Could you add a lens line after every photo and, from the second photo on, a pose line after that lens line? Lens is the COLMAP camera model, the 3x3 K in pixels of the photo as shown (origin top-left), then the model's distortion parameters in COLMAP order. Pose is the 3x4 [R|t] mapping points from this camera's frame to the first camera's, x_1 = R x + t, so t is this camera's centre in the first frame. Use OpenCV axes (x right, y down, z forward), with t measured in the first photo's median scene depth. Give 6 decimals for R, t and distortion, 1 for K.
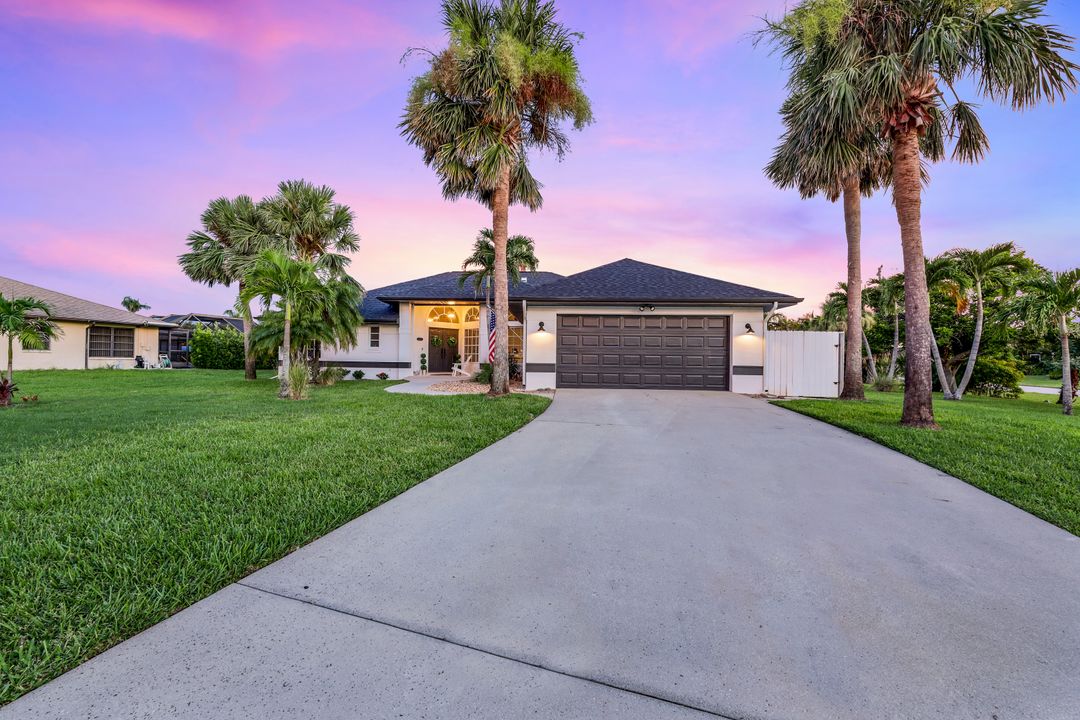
lens RADIAL K [[450.8, 0, 539.6], [0, 450.8, 358.1], [0, 0, 1]] dist [-0.000008, 0.000793]
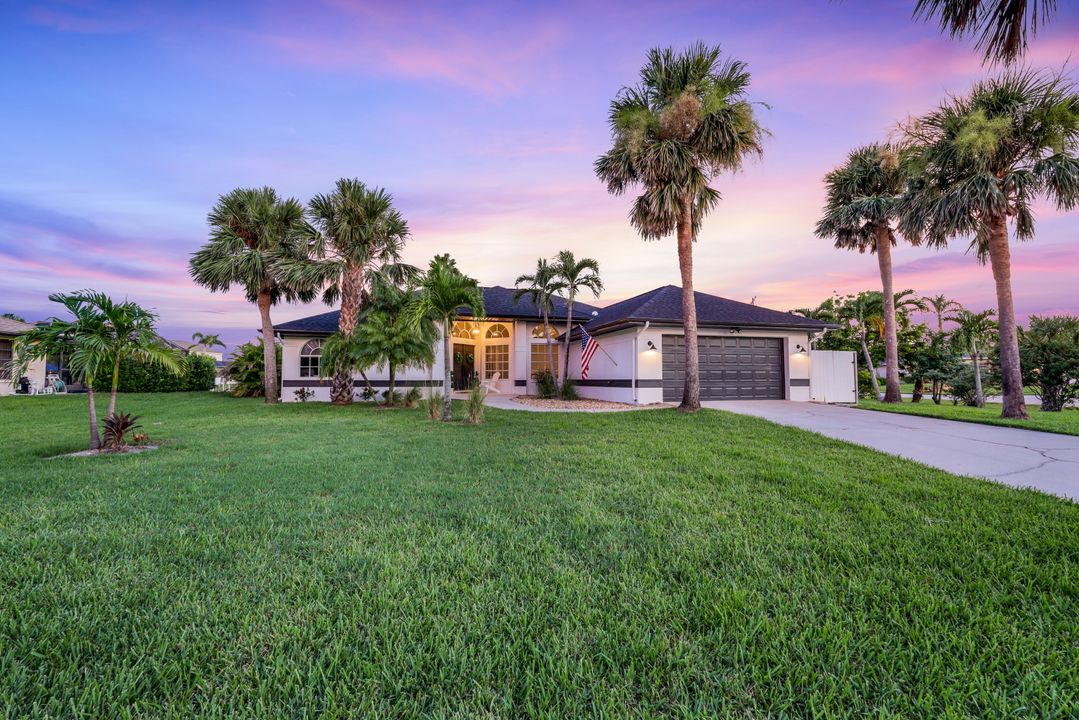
lens RADIAL K [[450.3, 0, 538.4], [0, 450.3, 360.4], [0, 0, 1]] dist [-0.000008, 0.000793]
pose [[0.948976, -0.001654, 0.315343, -0.483715], [0.010318, 0.999614, -0.025807, -0.007272], [-0.315179, 0.027743, 0.948627, 0.043437]]
